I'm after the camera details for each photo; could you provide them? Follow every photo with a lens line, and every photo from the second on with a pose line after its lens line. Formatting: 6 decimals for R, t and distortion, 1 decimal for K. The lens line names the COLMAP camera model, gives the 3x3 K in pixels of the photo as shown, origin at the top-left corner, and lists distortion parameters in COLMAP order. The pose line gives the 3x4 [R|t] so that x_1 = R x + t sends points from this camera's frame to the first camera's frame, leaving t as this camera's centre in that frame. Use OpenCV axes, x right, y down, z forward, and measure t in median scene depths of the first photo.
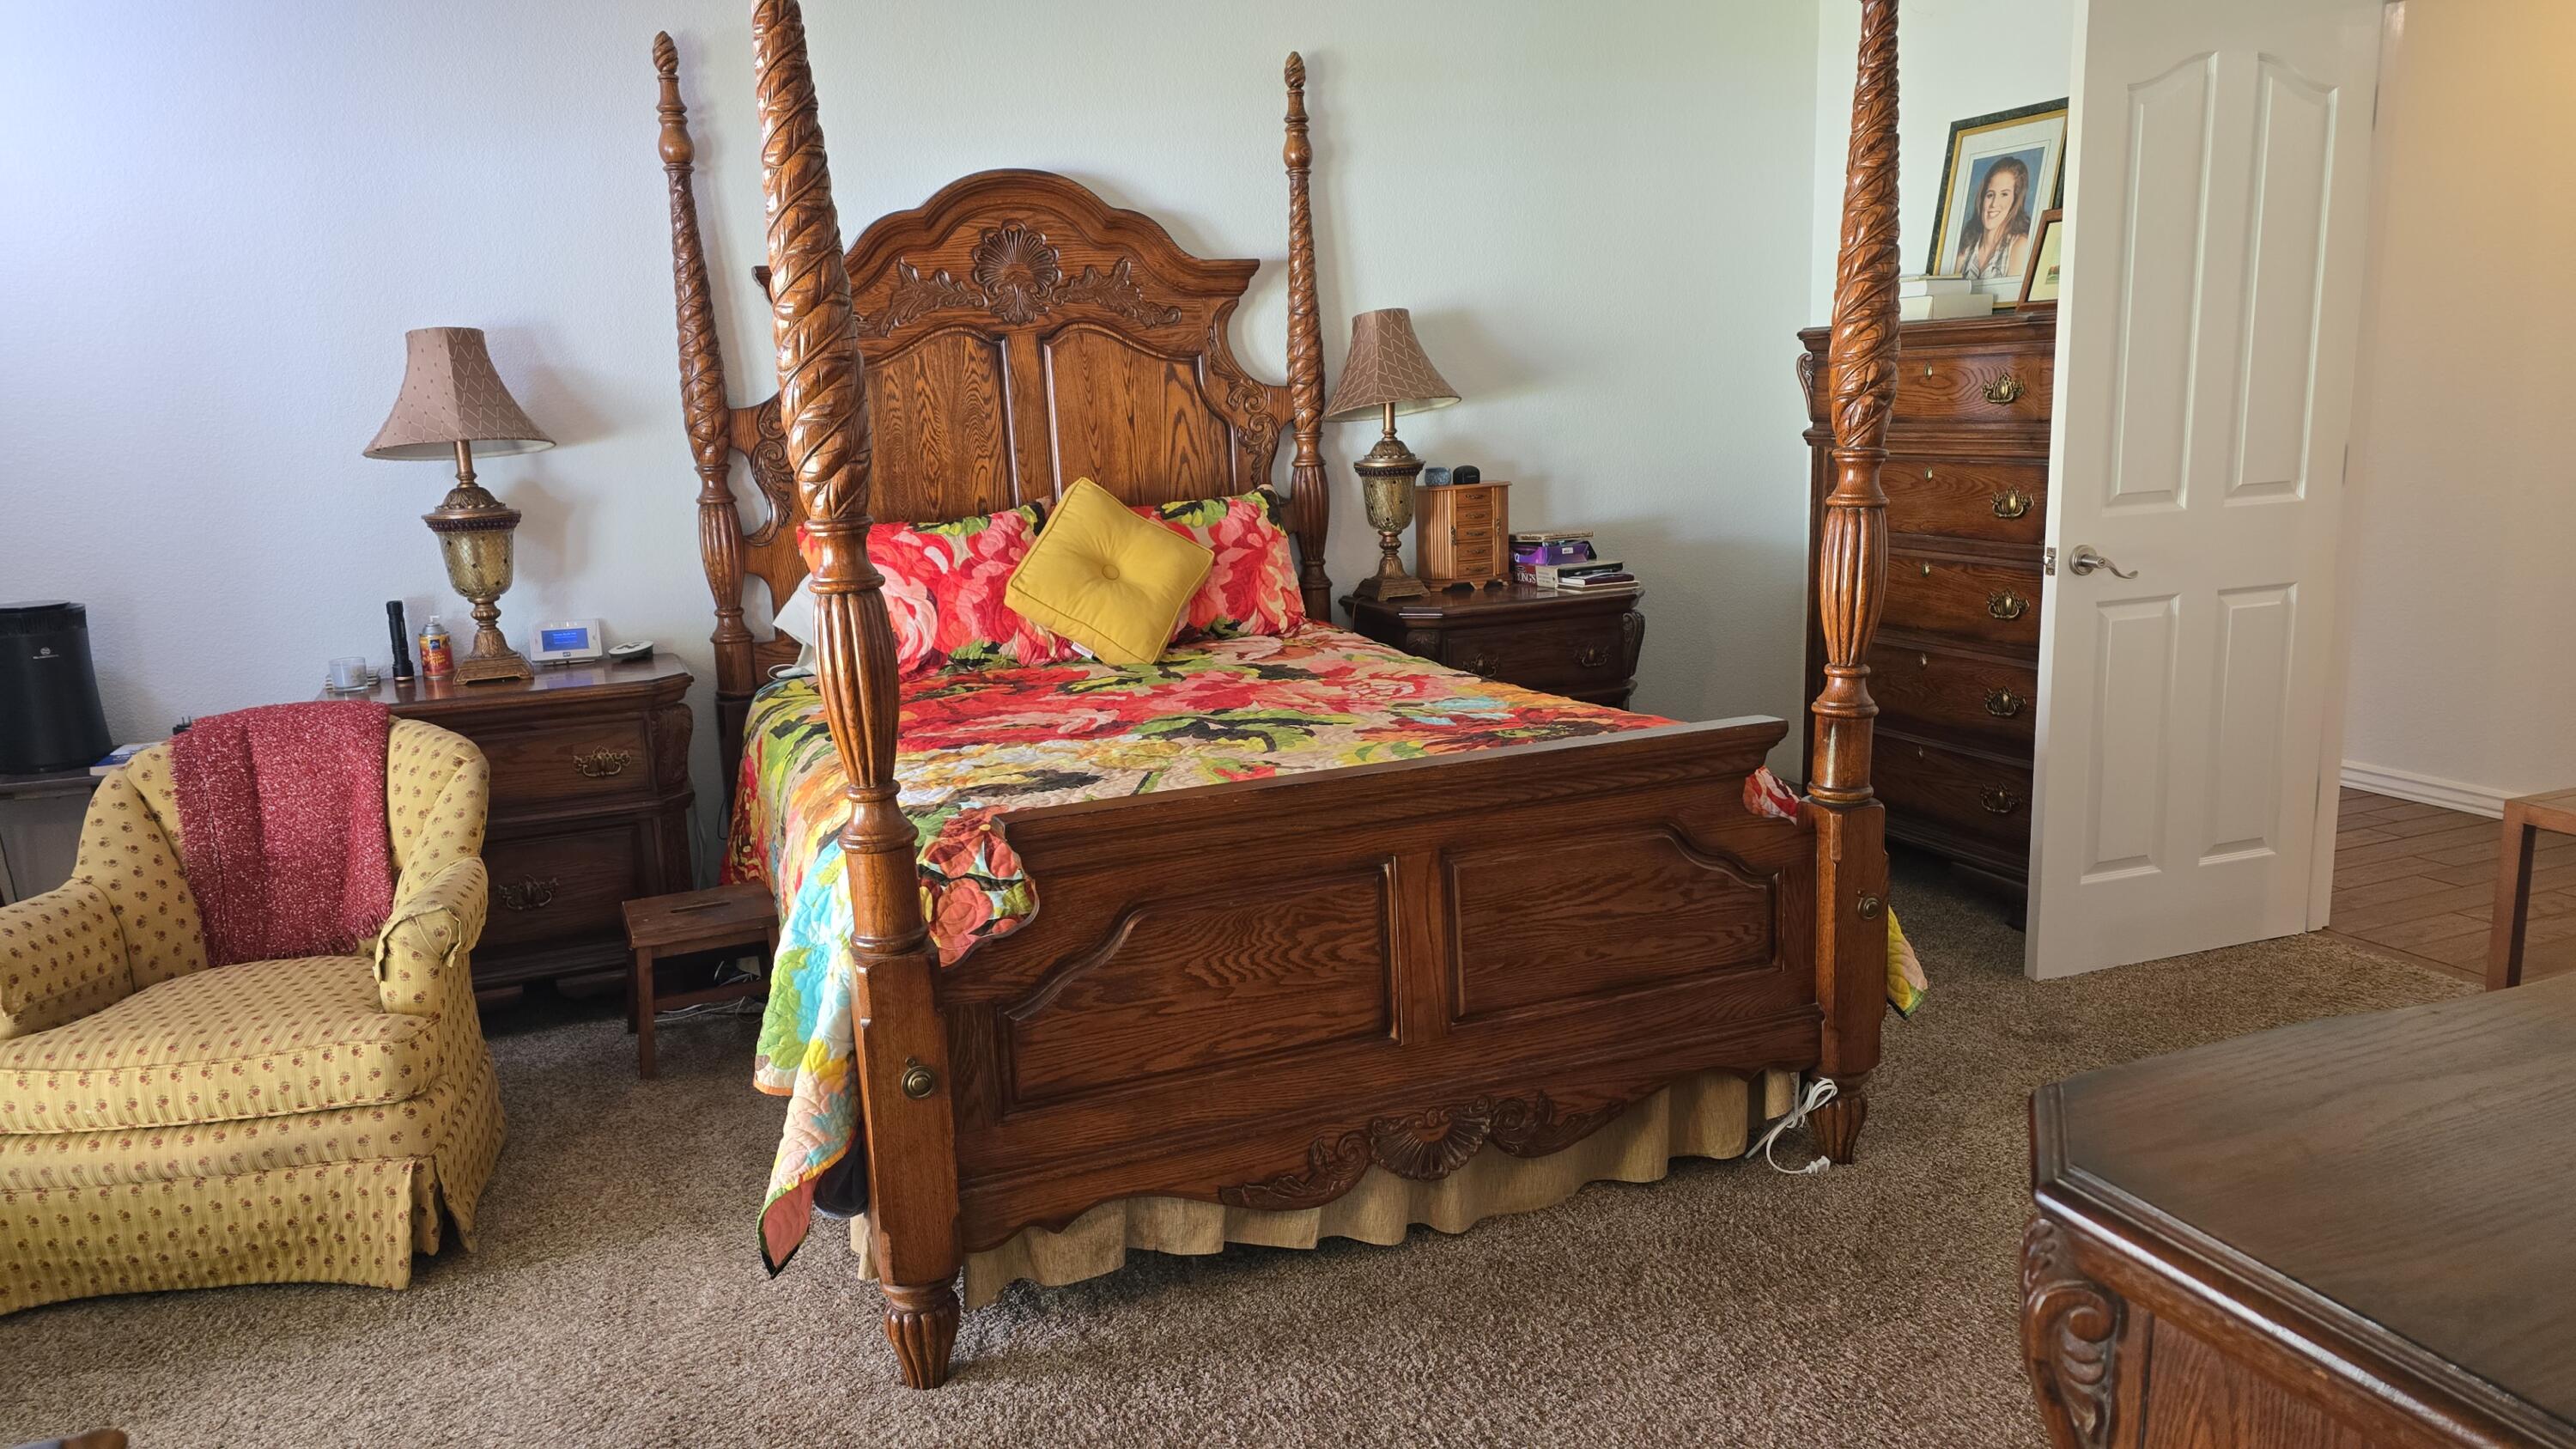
lens RADIAL K [[1730.9, 0, 1306.2], [0, 1730.9, 716.7], [0, 0, 1]] dist [0.082566, -0.075691]
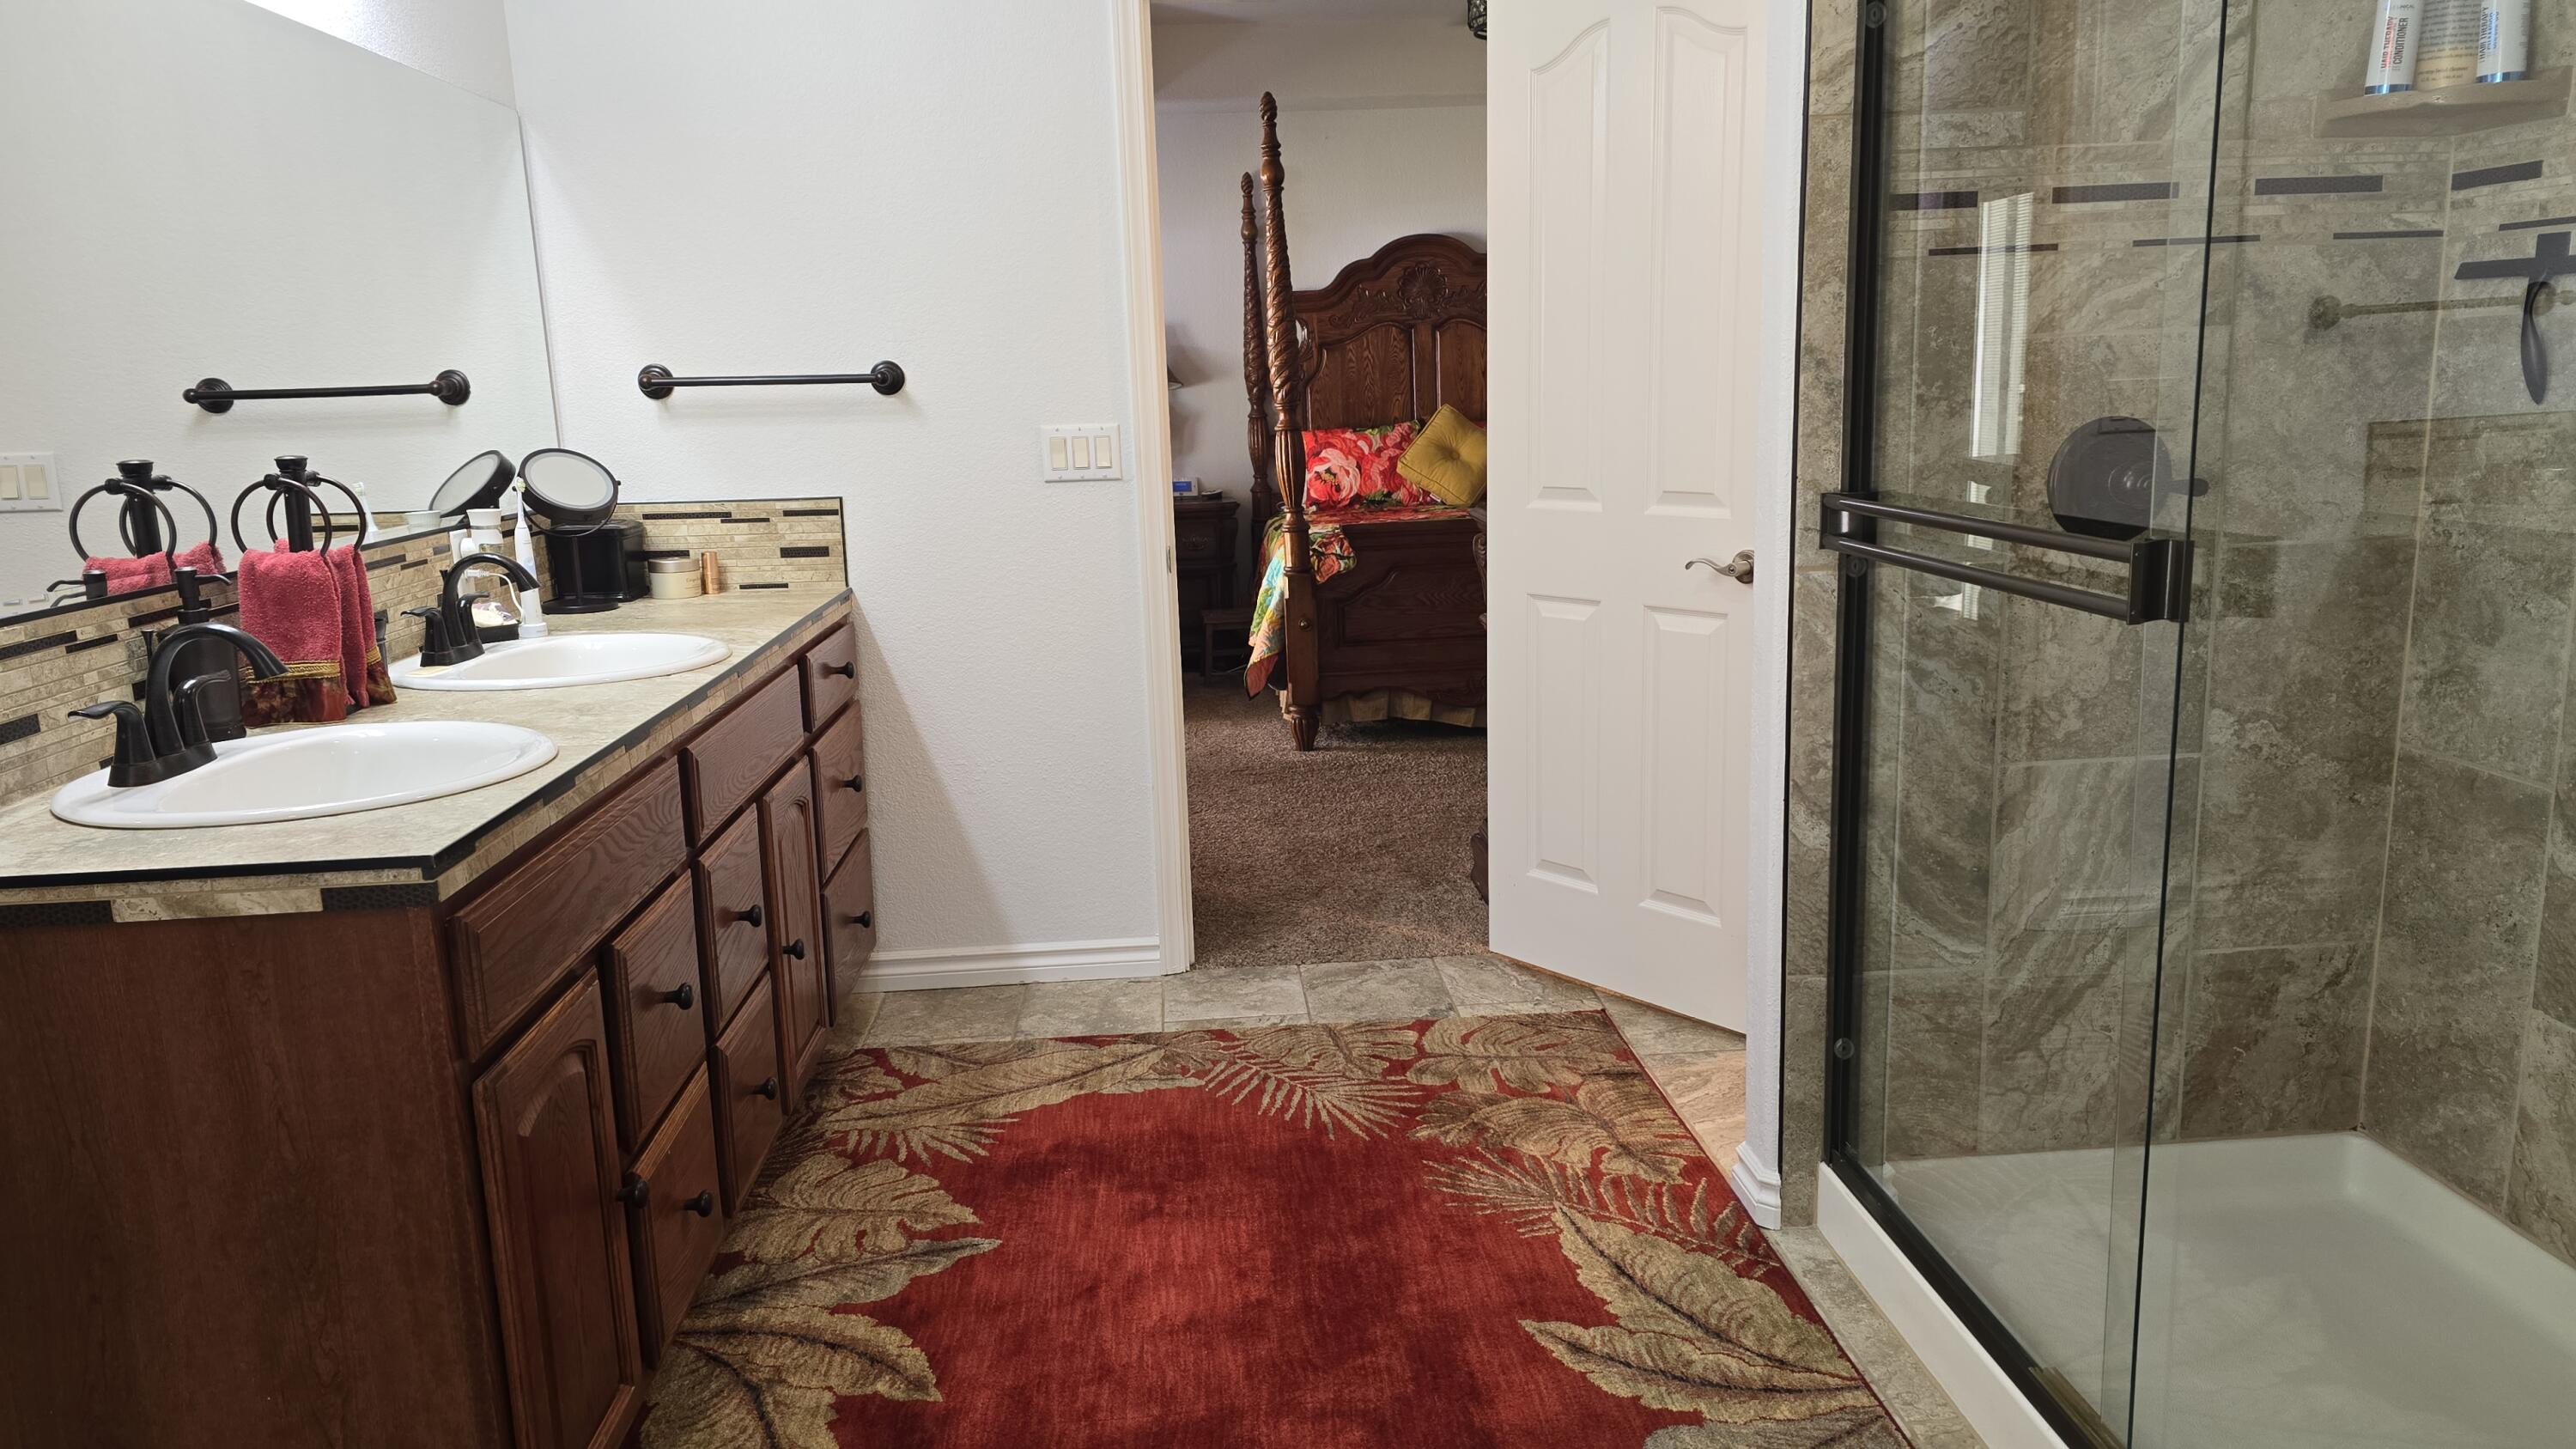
lens RADIAL K [[1730.9, 0, 1282.0], [0, 1730.9, 728.9], [0, 0, 1]] dist [0.082566, -0.075691]
pose [[0.945395, 0.065925, -0.319191, 0.325987], [-0.059669, 0.997787, 0.029349, 0.165439], [0.320419, -0.008701, 0.947236, -0.817408]]
